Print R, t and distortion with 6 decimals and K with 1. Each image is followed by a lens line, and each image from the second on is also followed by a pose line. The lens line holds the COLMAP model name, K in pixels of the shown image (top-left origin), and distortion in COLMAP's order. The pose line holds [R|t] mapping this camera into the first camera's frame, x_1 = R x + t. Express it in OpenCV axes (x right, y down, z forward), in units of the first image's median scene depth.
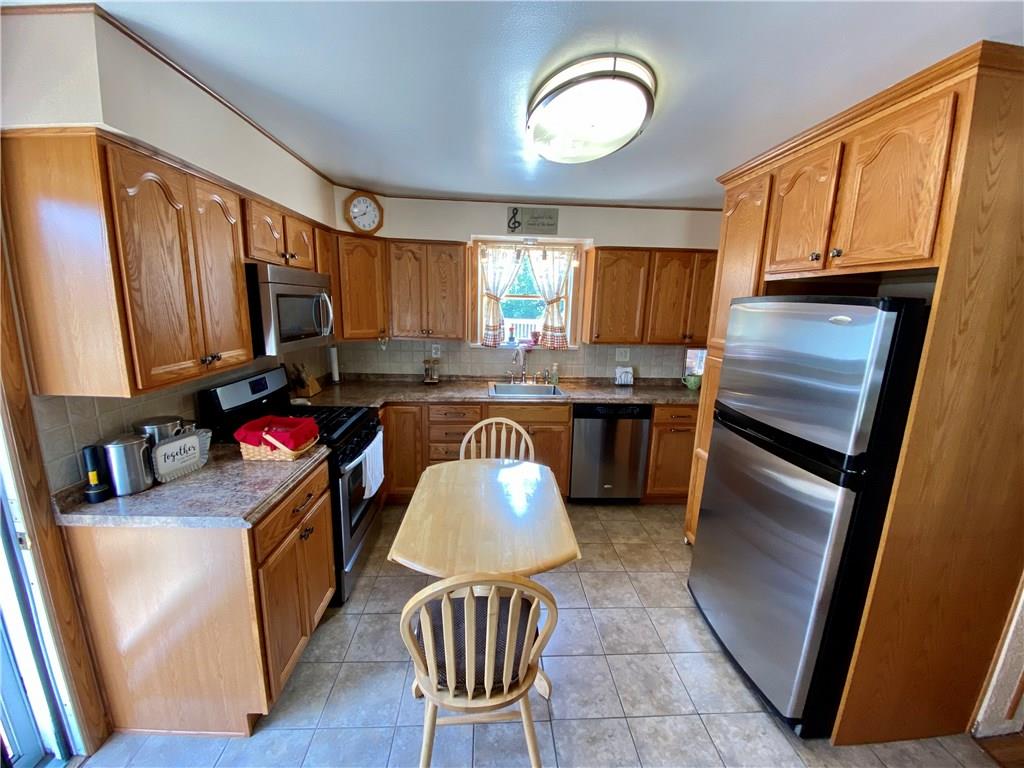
lens RADIAL K [[421.5, 0, 521.3], [0, 421.5, 384.8], [0, 0, 1]] dist [0.016589, -0.003192]
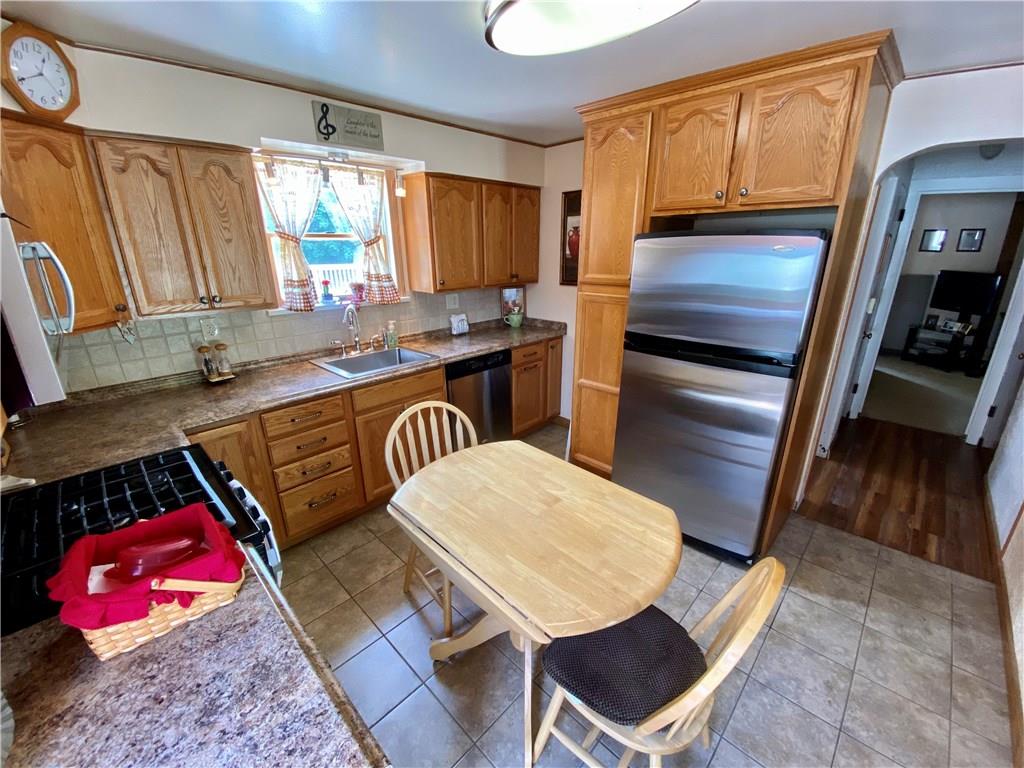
lens RADIAL K [[421.5, 0, 521.5], [0, 421.5, 379.7], [0, 0, 1]] dist [0.016589, -0.003192]
pose [[0.742956, -0.233948, 0.627124, -0.297657], [0.154968, 0.971593, 0.178861, -0.053376], [-0.651154, -0.035702, 0.758105, 0.239220]]
